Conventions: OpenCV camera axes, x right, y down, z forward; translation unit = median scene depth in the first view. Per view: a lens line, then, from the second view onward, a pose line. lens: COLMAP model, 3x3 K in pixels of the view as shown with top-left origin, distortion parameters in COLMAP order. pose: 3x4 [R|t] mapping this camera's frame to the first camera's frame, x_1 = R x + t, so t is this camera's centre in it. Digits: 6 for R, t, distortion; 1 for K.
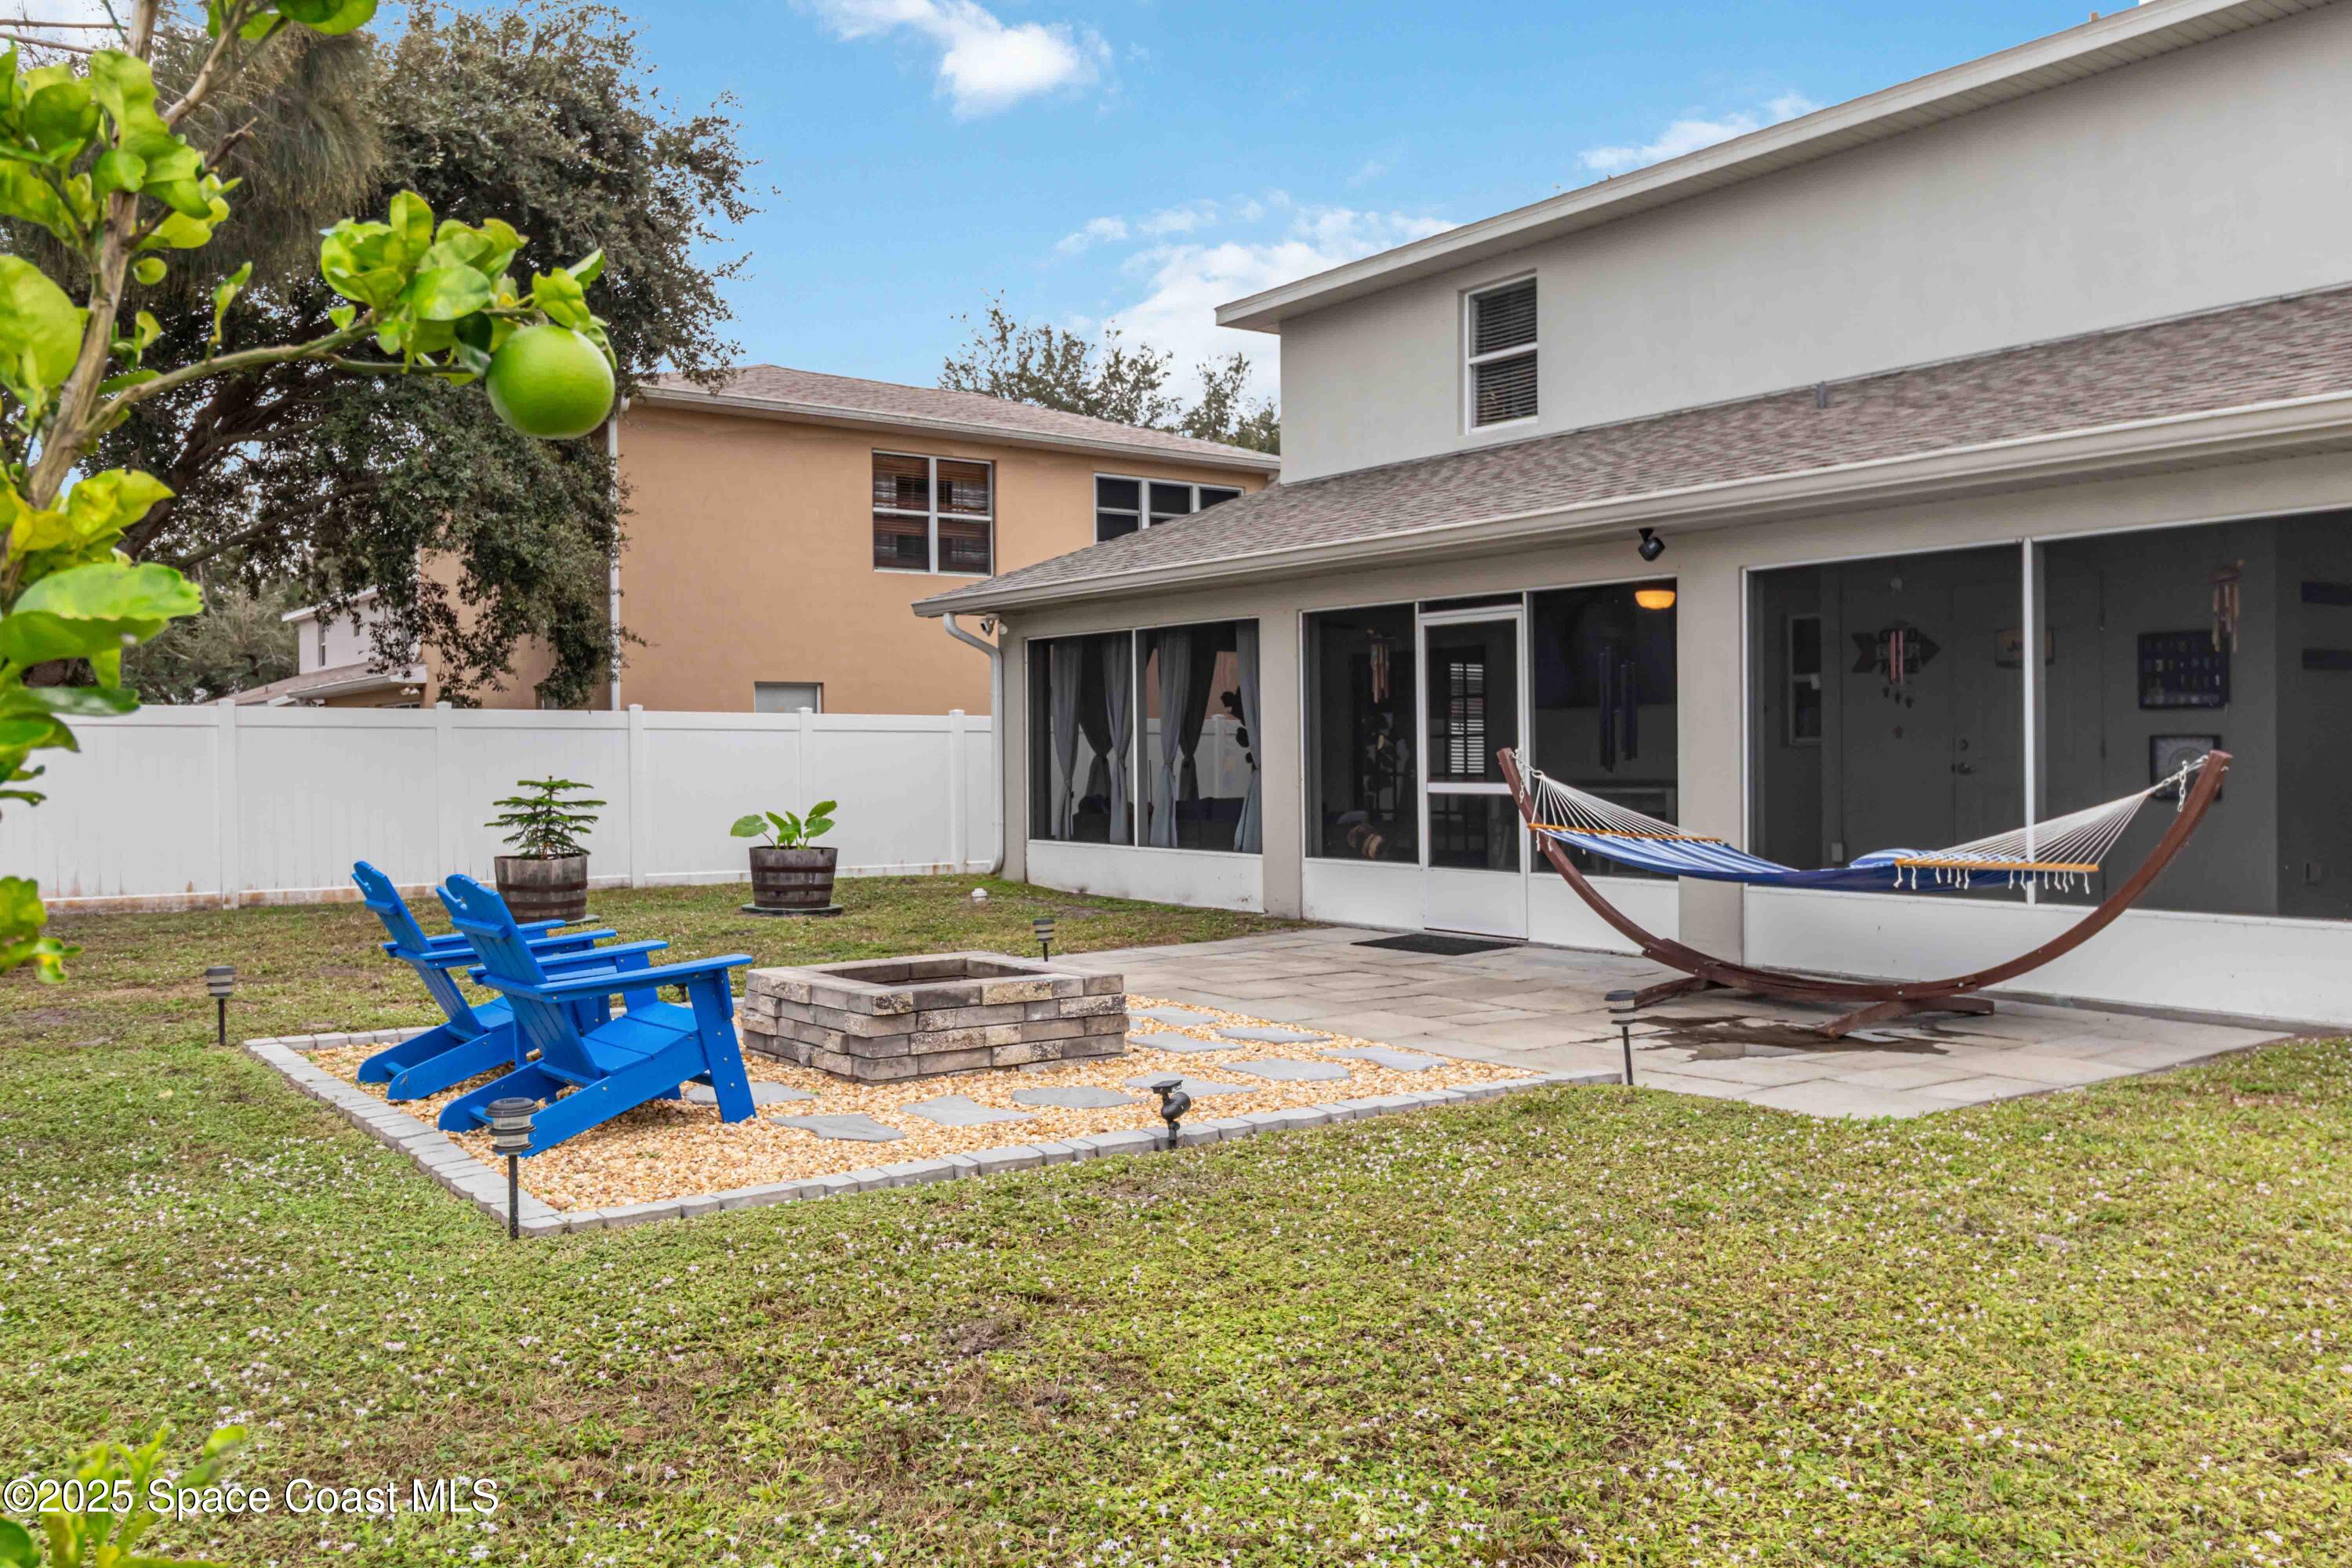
lens RADIAL K [[1857.8, 0, 1164.9], [0, 1857.8, 777.7], [0, 0, 1]] dist [-0.008688, -0.011780]
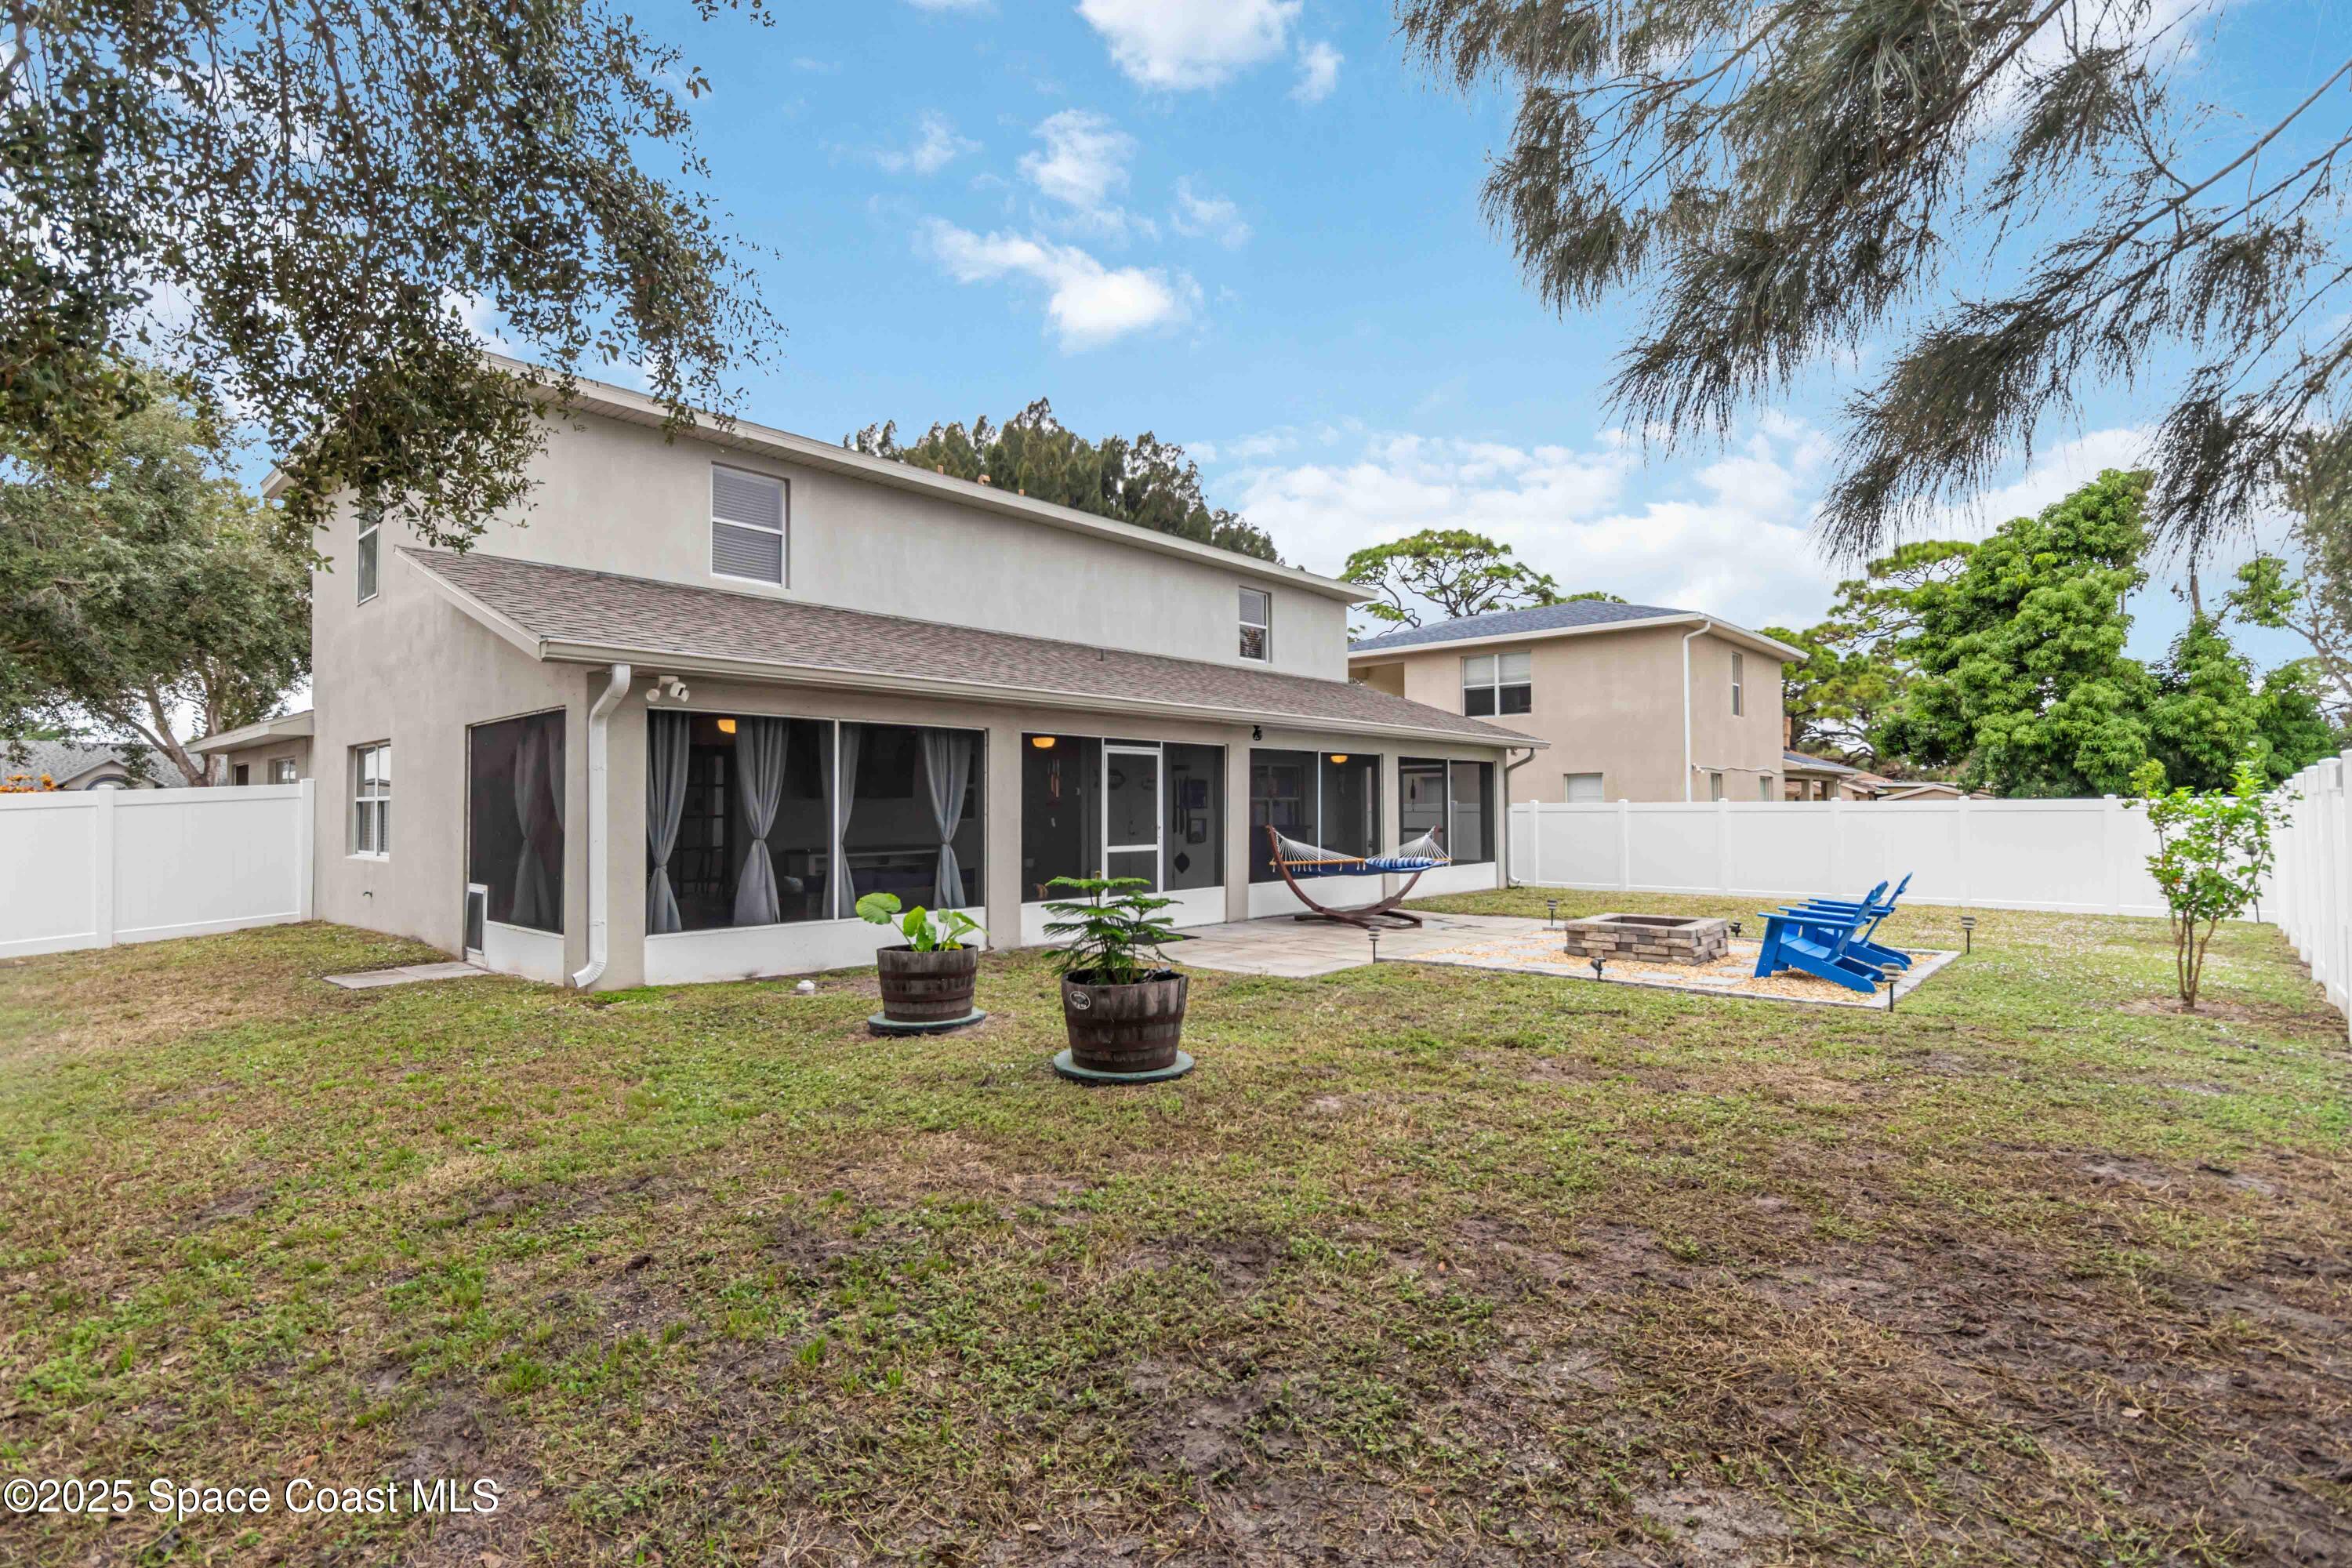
lens RADIAL K [[1101.7, 0, 1175.2], [0, 1101.7, 788.1], [0, 0, 1]] dist [-0.003806, -0.000414]
pose [[-0.217674, 0.035344, 0.975381, -0.891620], [0.033125, 0.999036, -0.028809, -0.020105], [-0.975459, 0.026038, -0.218634, 1.222630]]
